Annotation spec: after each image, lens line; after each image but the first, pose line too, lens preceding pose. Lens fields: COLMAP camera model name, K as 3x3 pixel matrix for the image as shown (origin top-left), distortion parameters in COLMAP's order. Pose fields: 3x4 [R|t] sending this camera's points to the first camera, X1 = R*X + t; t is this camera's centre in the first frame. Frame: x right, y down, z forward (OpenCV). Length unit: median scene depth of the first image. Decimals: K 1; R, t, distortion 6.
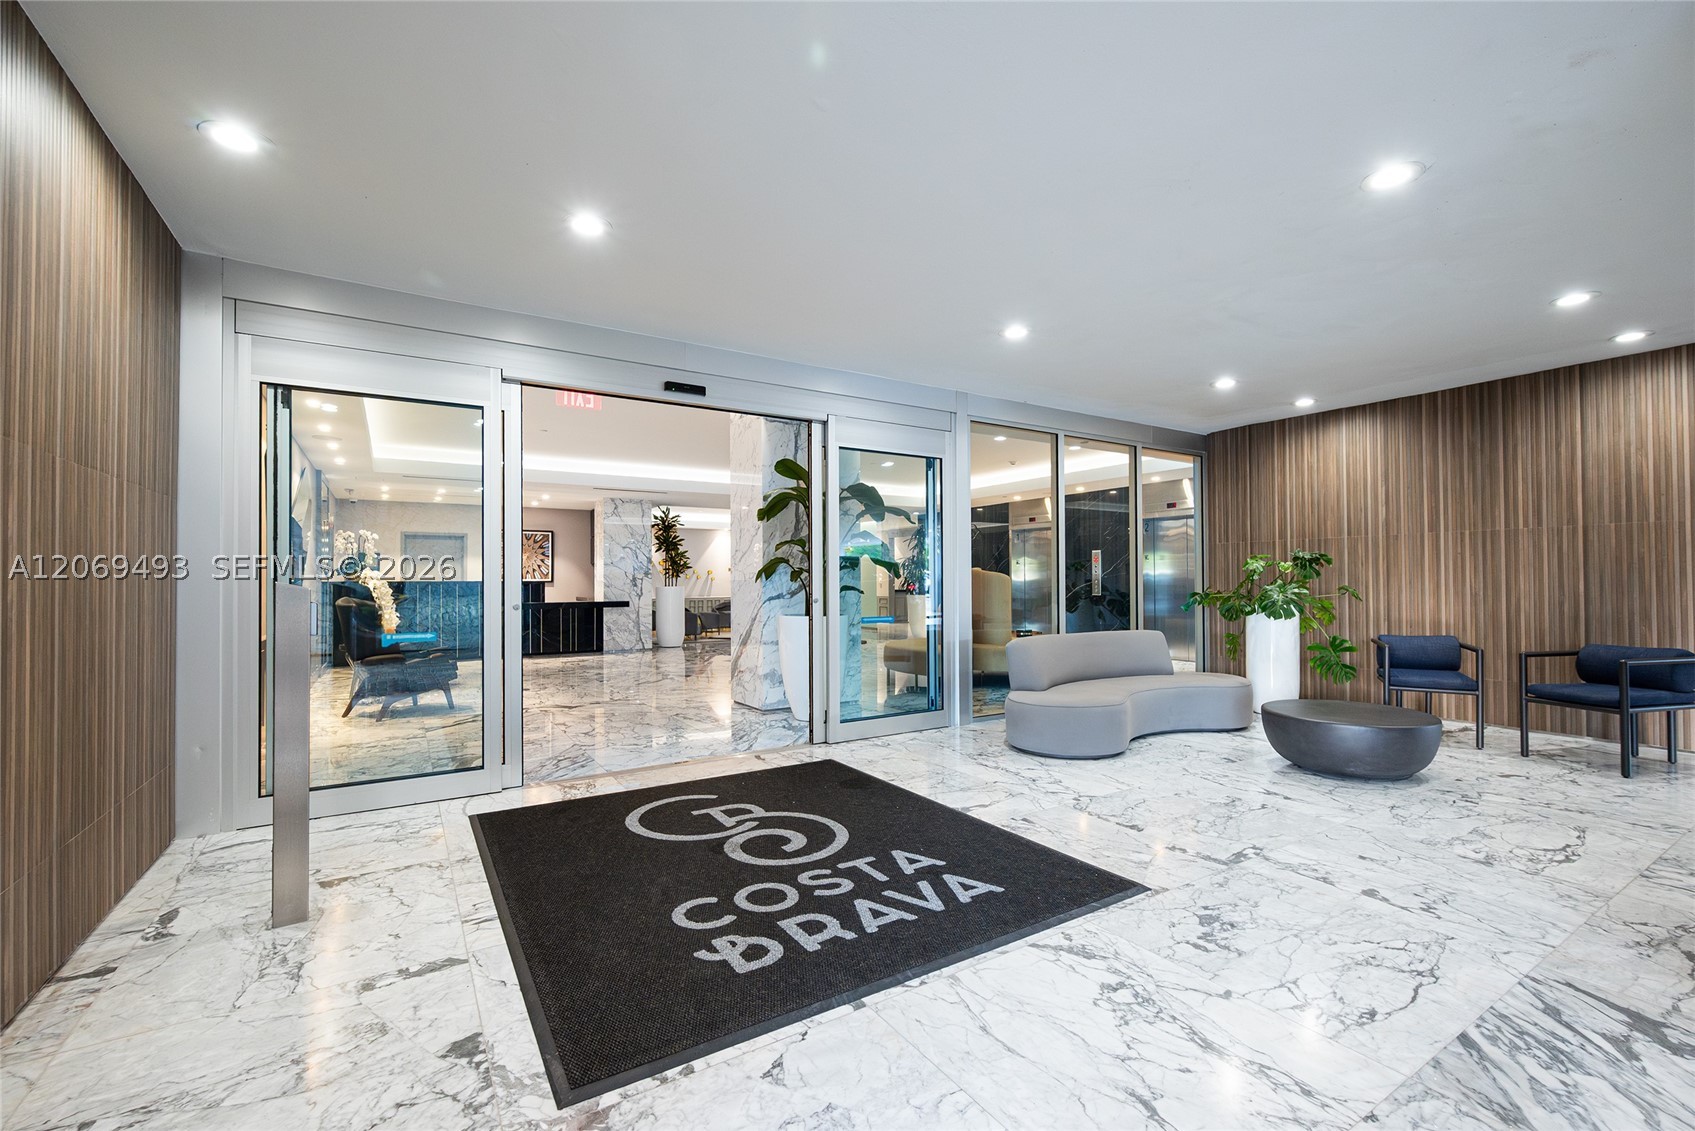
lens RADIAL K [[694.6, 0, 845.8], [0, 694.6, 572.8], [0, 0, 1]] dist [-0.002656, -0.000259]
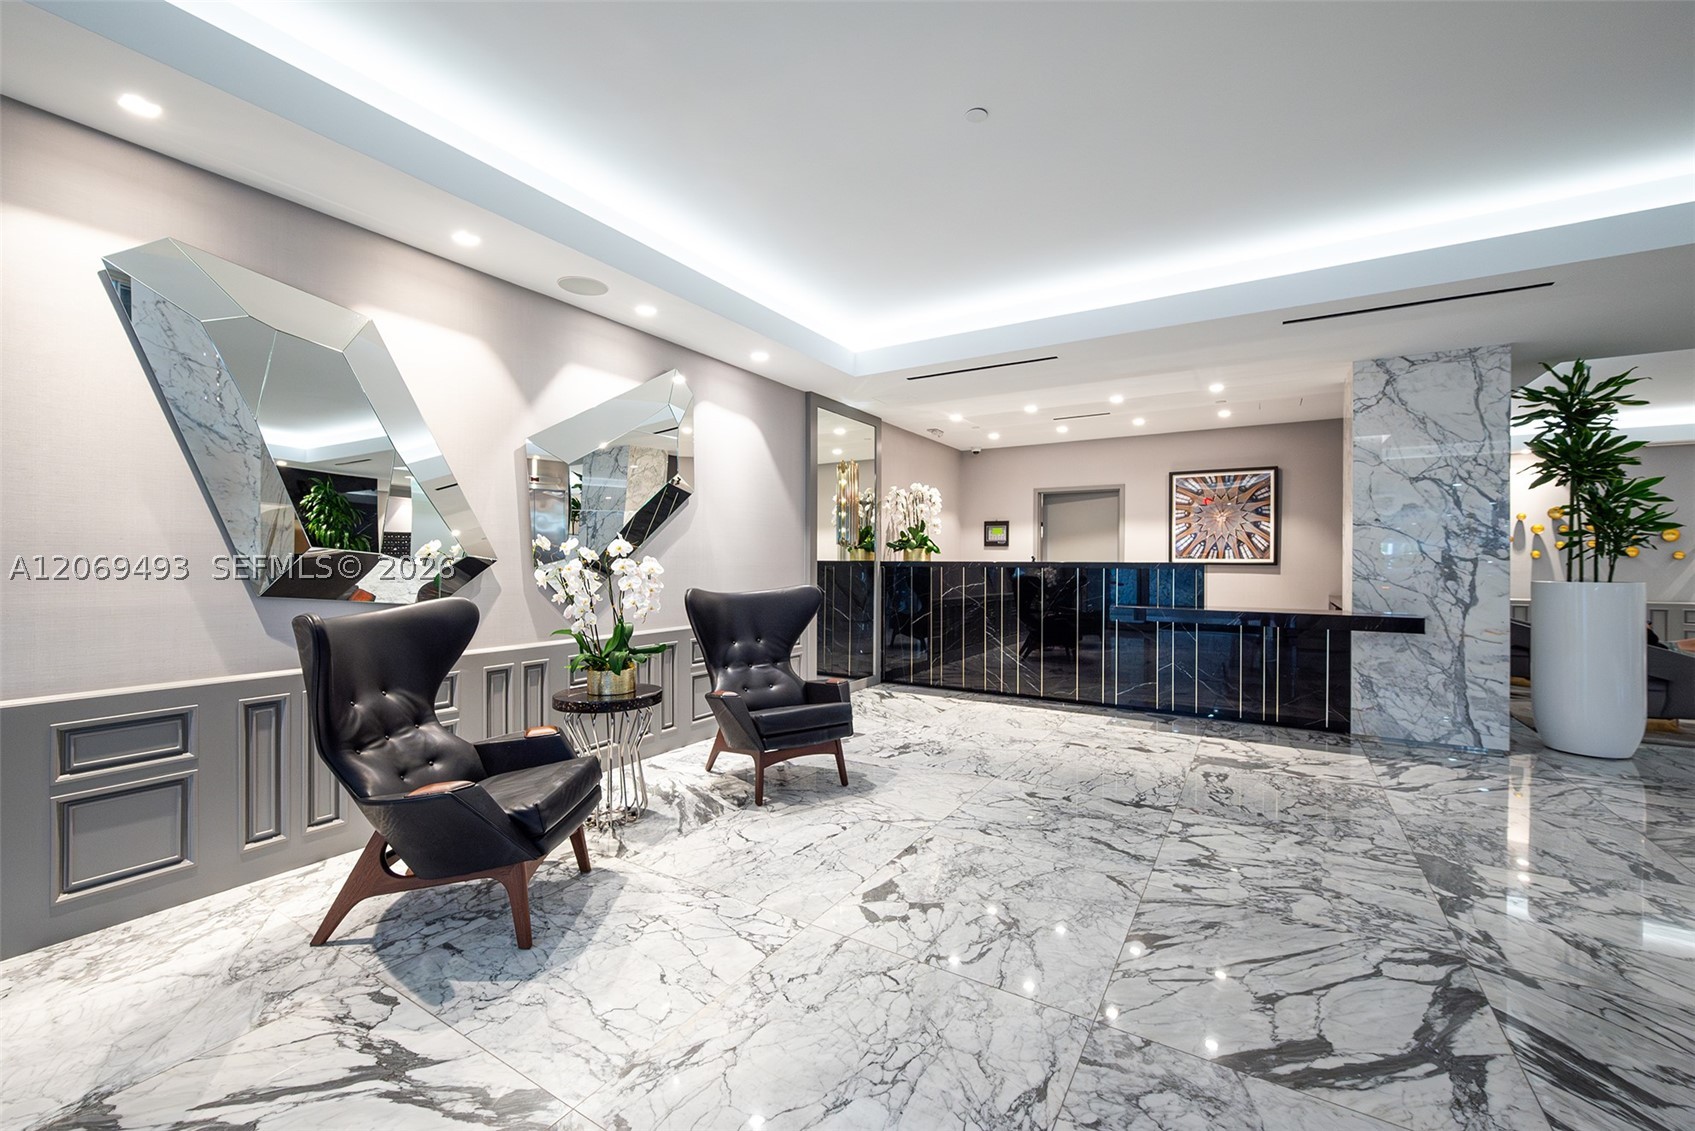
lens RADIAL K [[694.6, 0, 843.4], [0, 694.6, 566.0], [0, 0, 1]] dist [-0.002656, -0.000259]
pose [[0.447537, 0.013536, -0.894163, -0.107935], [0.006256, 0.999814, 0.018267, 0.002884], [0.894244, -0.013770, 0.447369, 0.508621]]
